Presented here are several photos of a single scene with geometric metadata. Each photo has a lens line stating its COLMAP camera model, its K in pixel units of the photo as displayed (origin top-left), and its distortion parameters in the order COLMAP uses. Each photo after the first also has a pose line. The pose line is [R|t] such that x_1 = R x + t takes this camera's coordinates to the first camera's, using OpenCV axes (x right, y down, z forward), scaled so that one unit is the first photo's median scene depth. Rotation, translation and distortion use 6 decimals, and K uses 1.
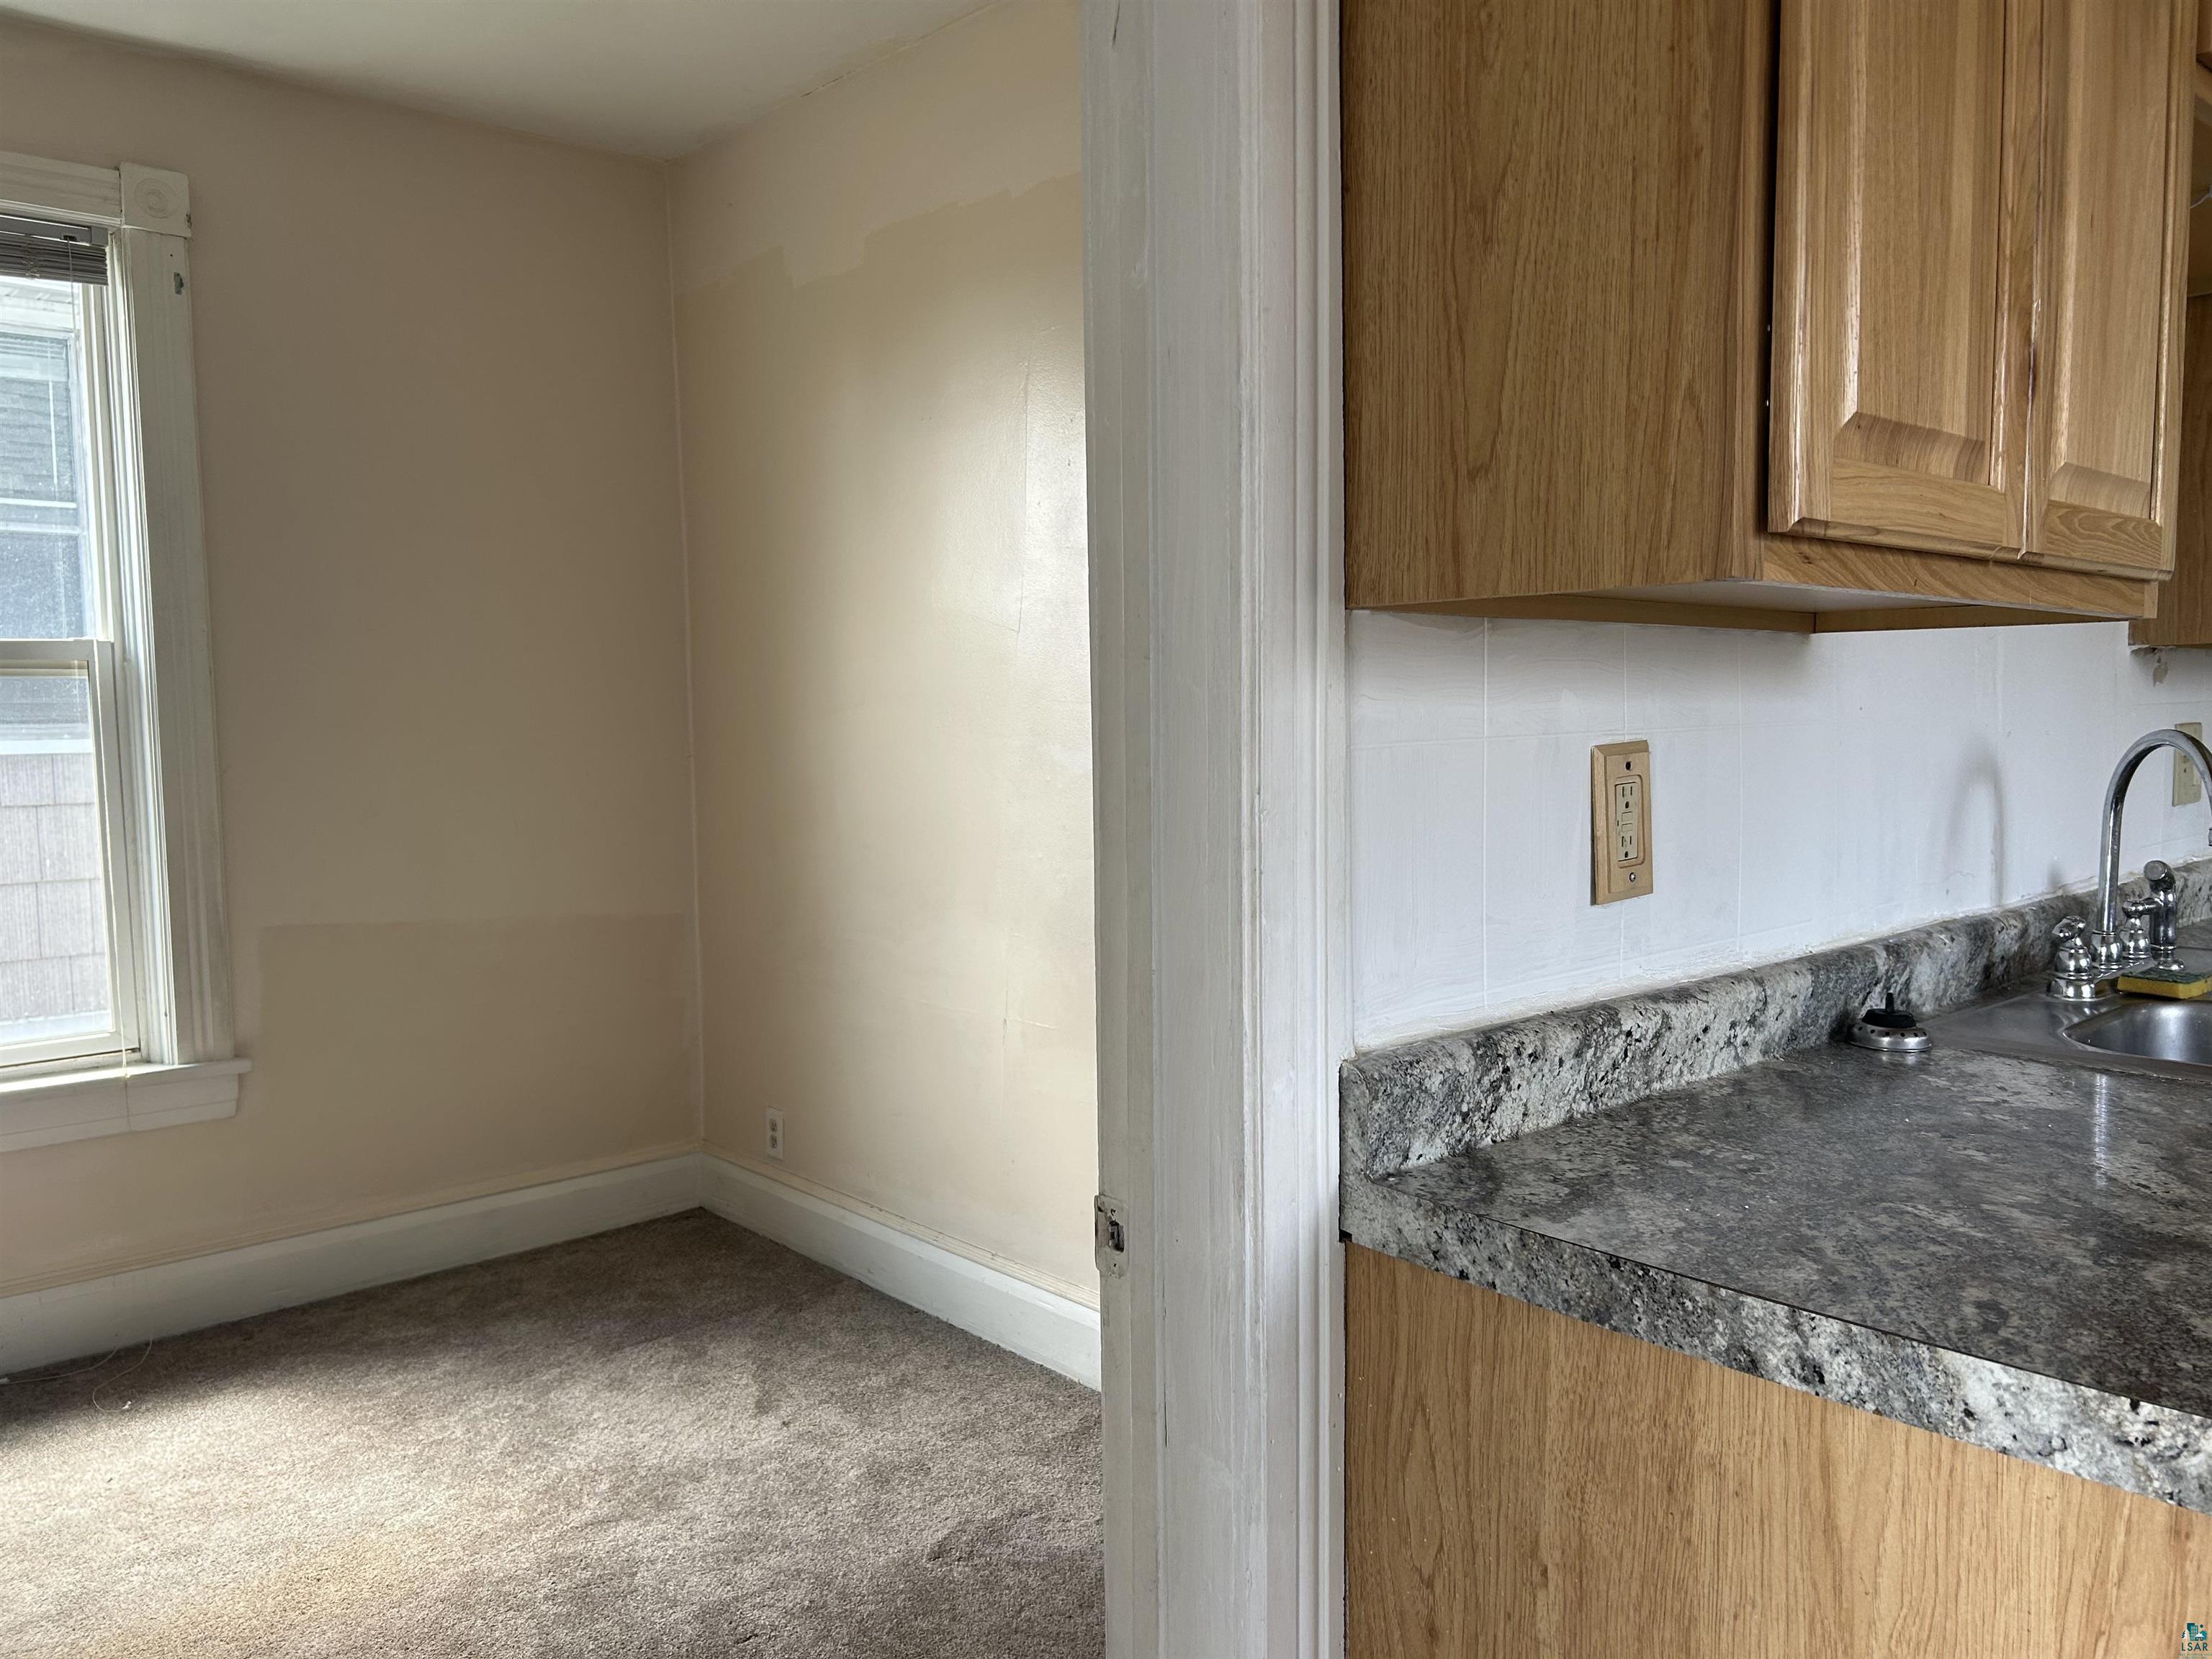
lens RADIAL K [[1653.1, 0, 1099.7], [0, 1653.1, 833.2], [0, 0, 1]] dist [0.055130, -0.065768]
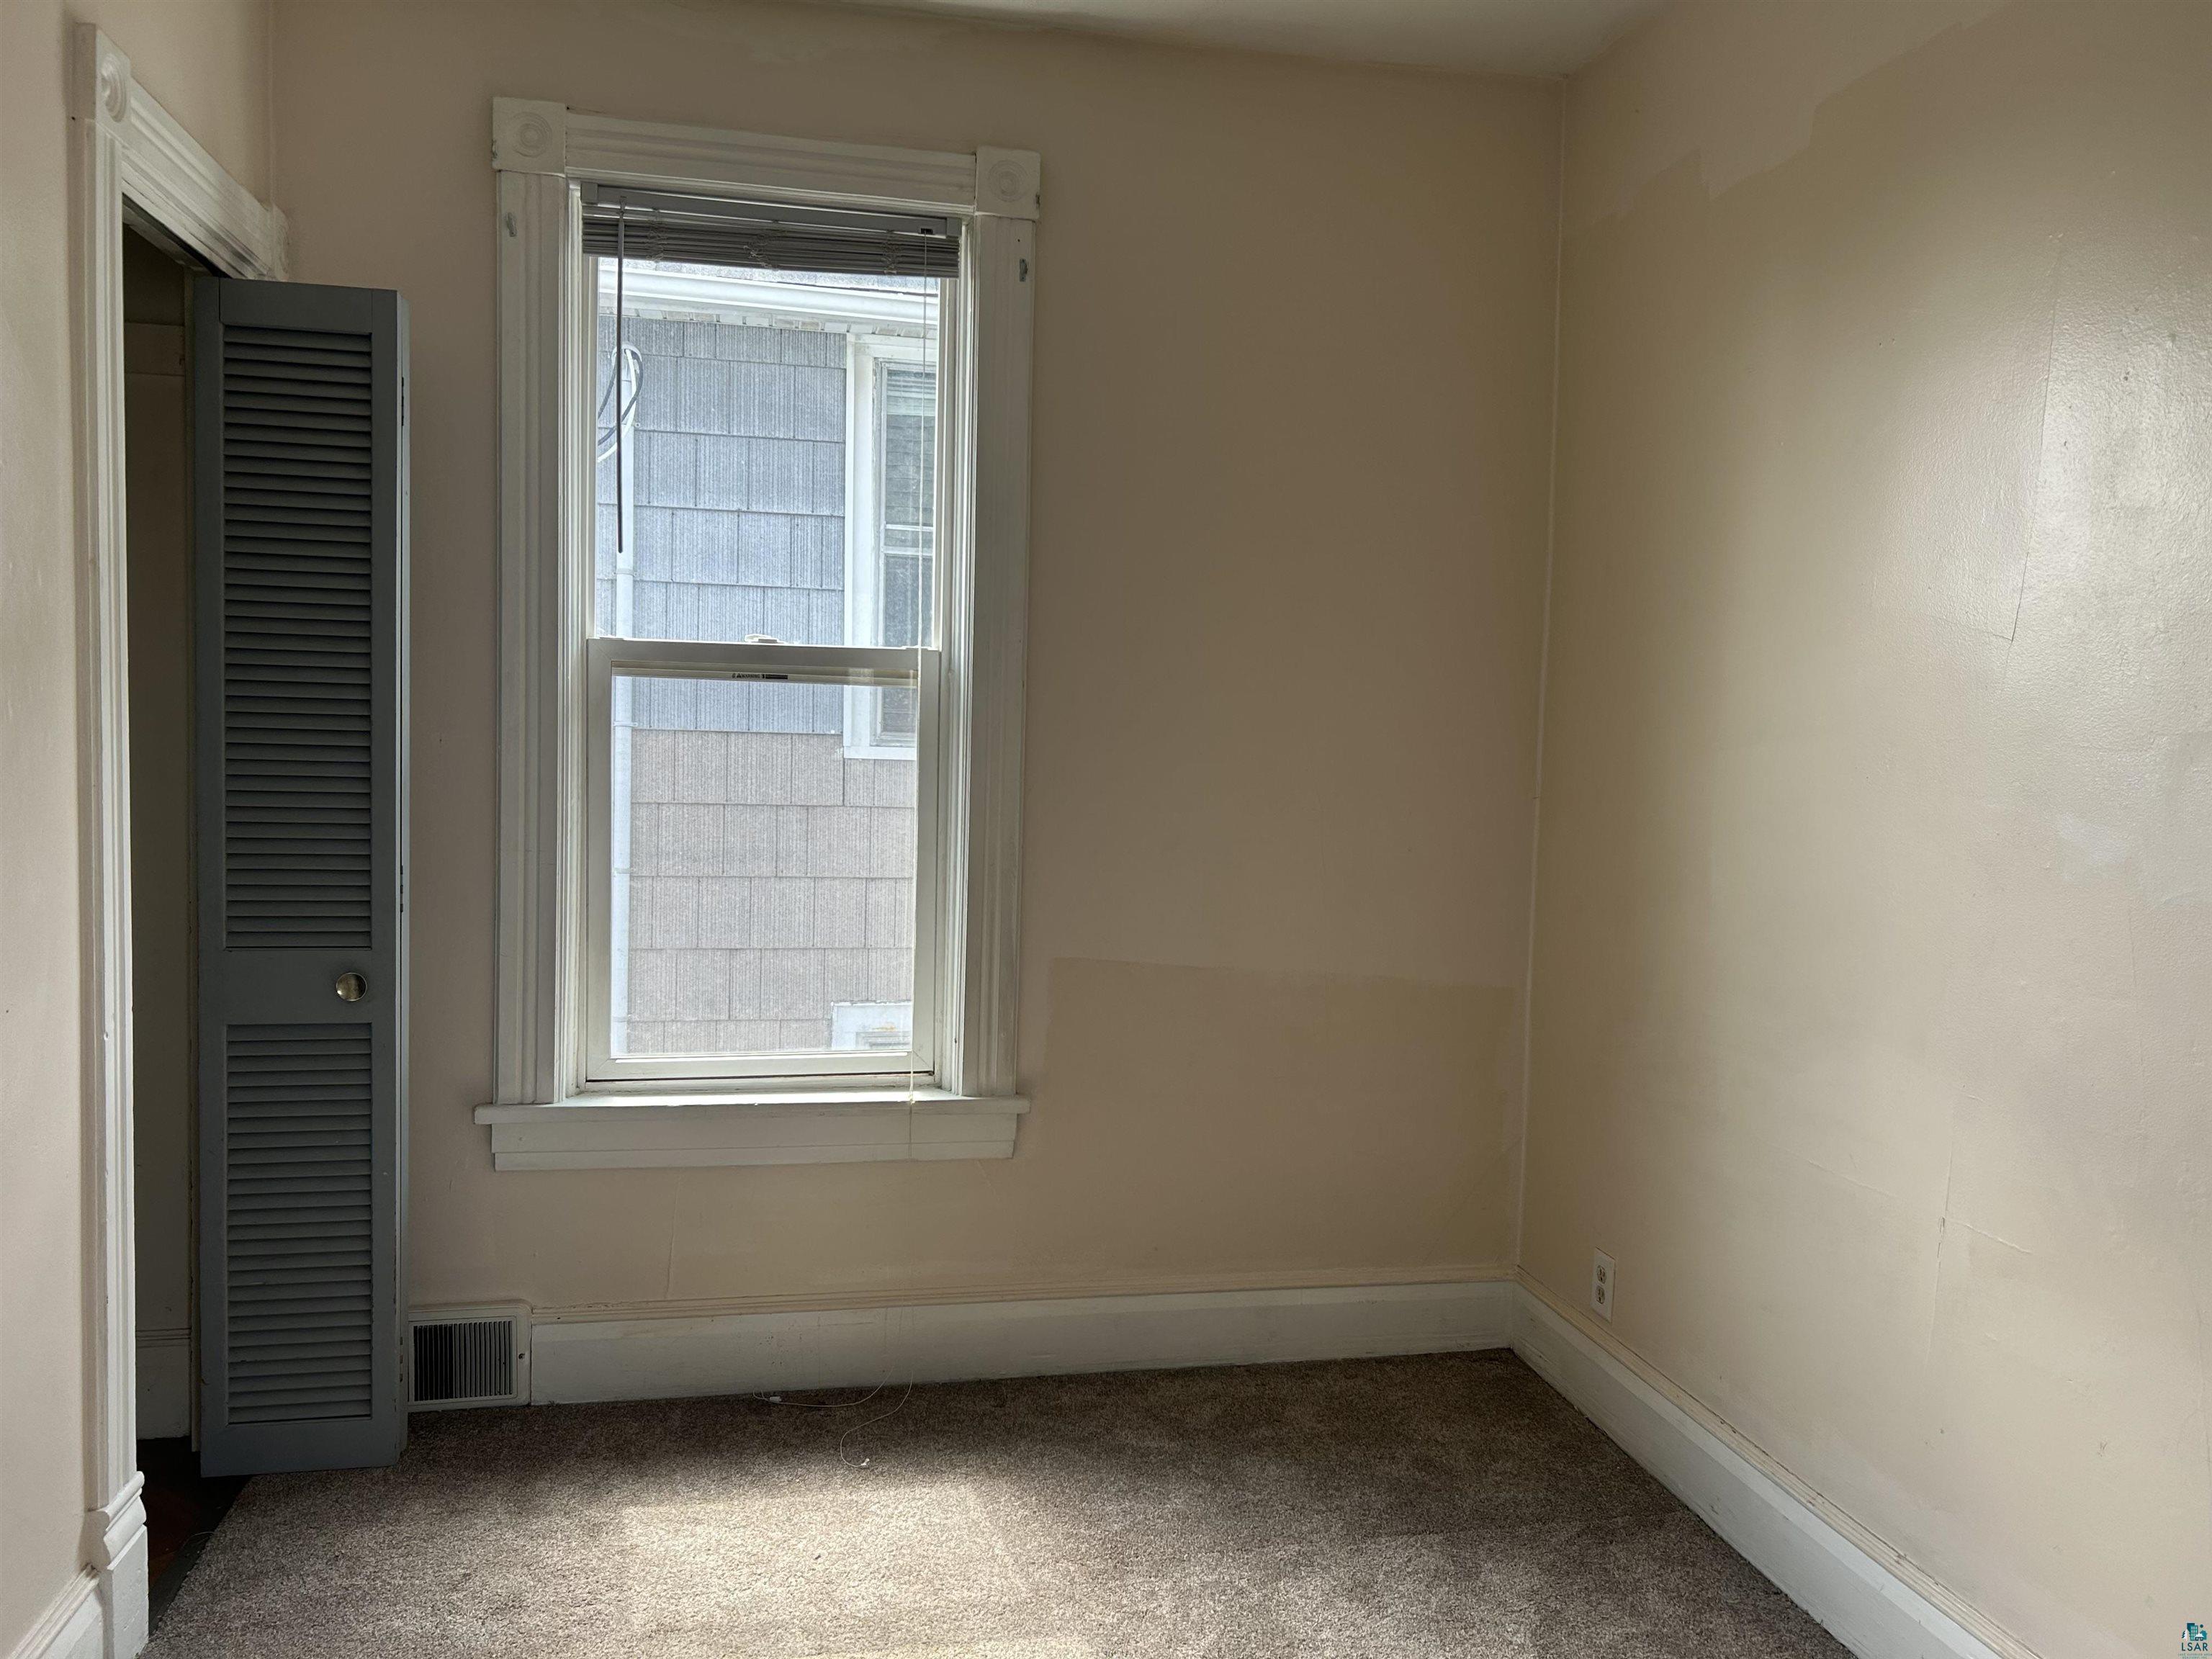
lens RADIAL K [[1653.1, 0, 1108.1], [0, 1653.1, 834.3], [0, 0, 1]] dist [0.055130, -0.065768]
pose [[0.860288, 0.066470, -0.505456, -0.015783], [-0.074272, 0.997227, 0.004729, -0.019783], [0.504369, 0.033472, 0.862839, 0.226623]]
